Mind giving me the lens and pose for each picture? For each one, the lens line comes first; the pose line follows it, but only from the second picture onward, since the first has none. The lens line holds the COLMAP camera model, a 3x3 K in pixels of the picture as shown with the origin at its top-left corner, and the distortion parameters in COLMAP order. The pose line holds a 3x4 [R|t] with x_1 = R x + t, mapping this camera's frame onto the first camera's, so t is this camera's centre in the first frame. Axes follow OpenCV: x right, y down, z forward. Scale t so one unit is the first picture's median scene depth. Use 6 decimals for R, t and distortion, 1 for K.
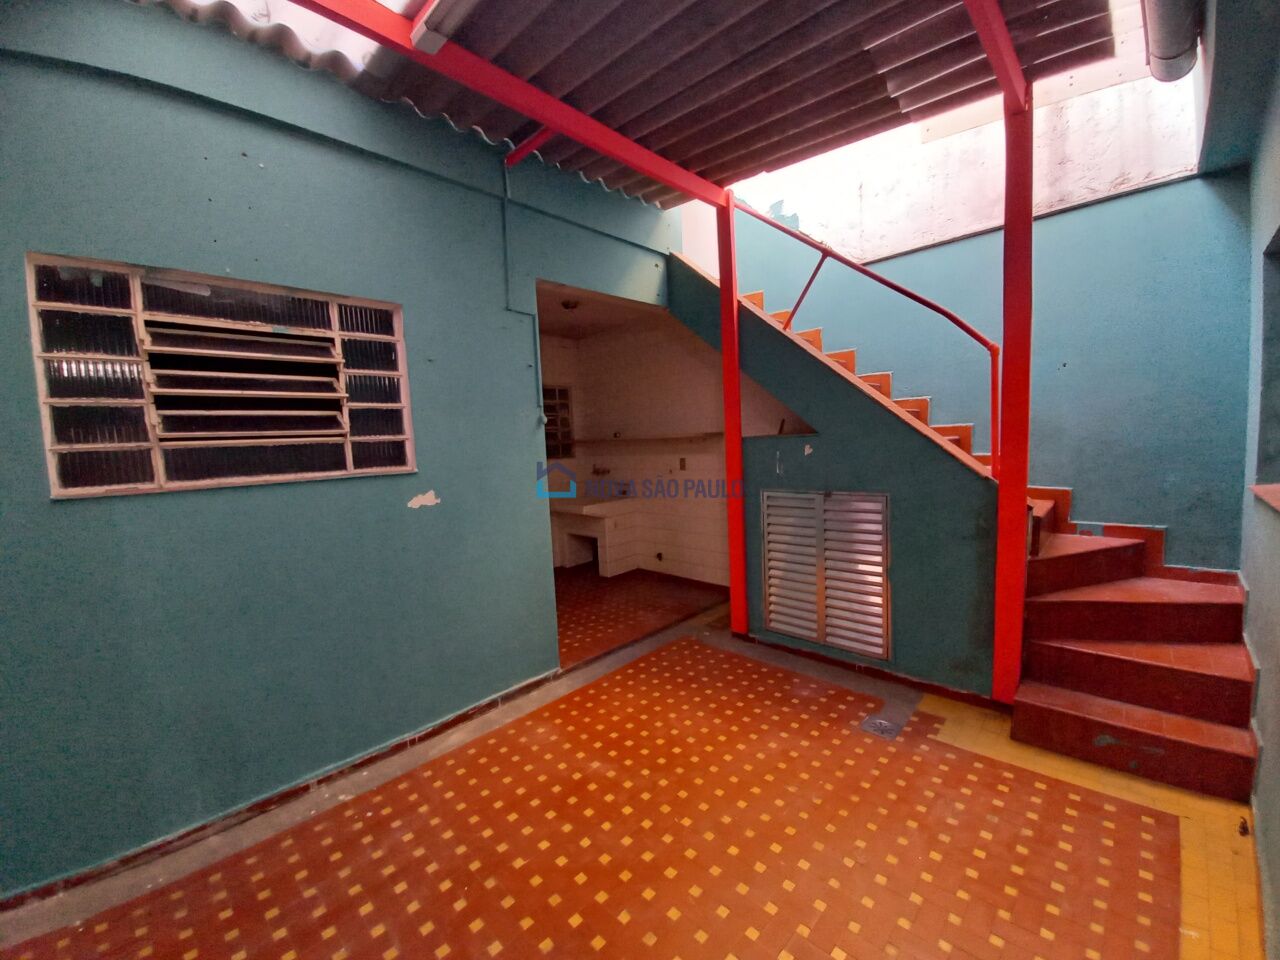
lens RADIAL K [[526.4, 0, 652.0], [0, 526.4, 485.7], [0, 0, 1]] dist [0.022199, -0.020577]
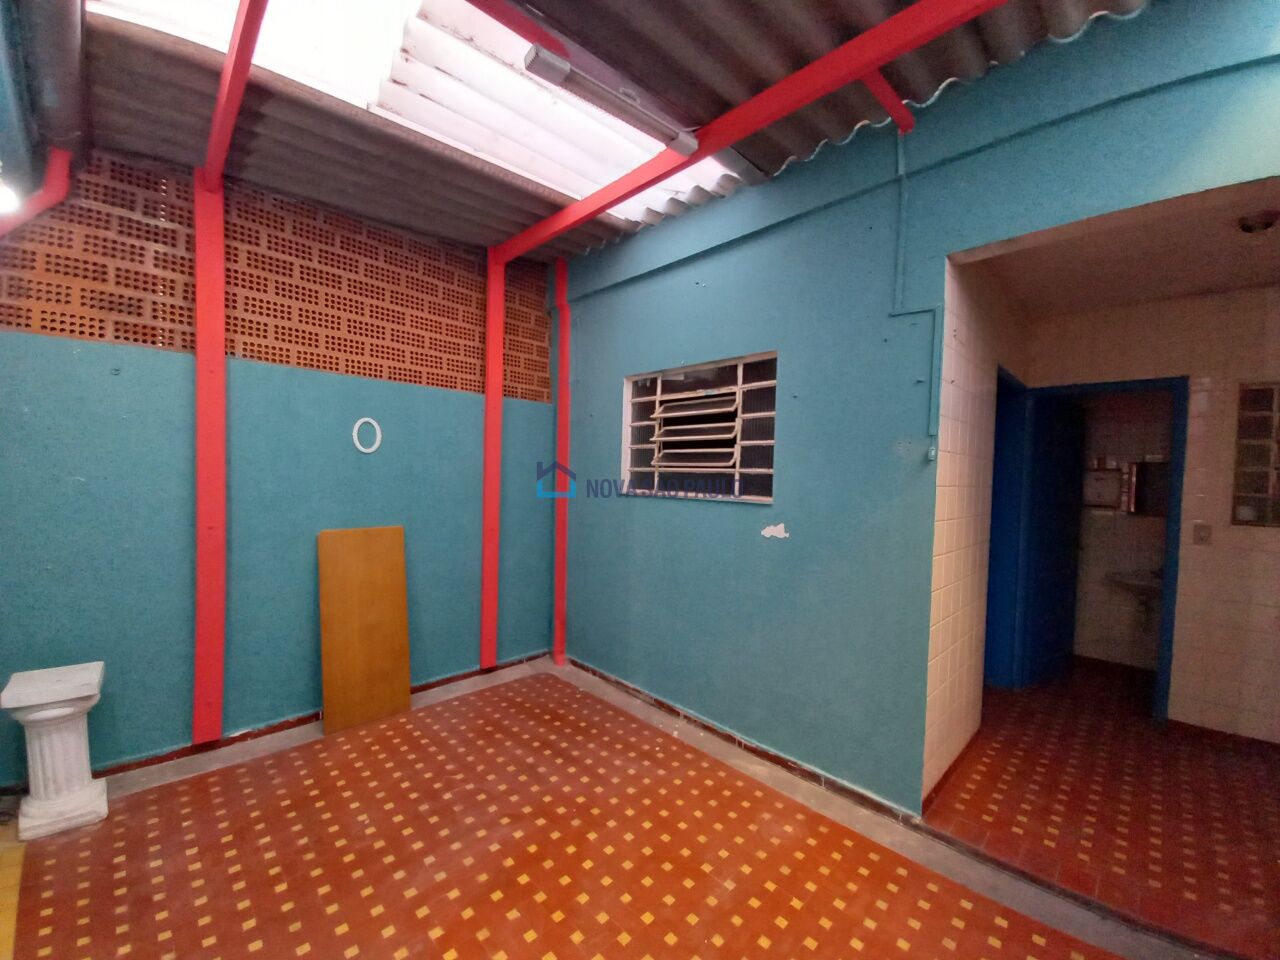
lens RADIAL K [[526.4, 0, 652.0], [0, 526.4, 485.7], [0, 0, 1]] dist [0.022199, -0.020577]
pose [[-0.061840, 0.065025, -0.995966, 0.687767], [-0.111734, 0.991152, 0.071648, -0.121858], [0.991812, 0.115714, -0.054028, 0.891425]]
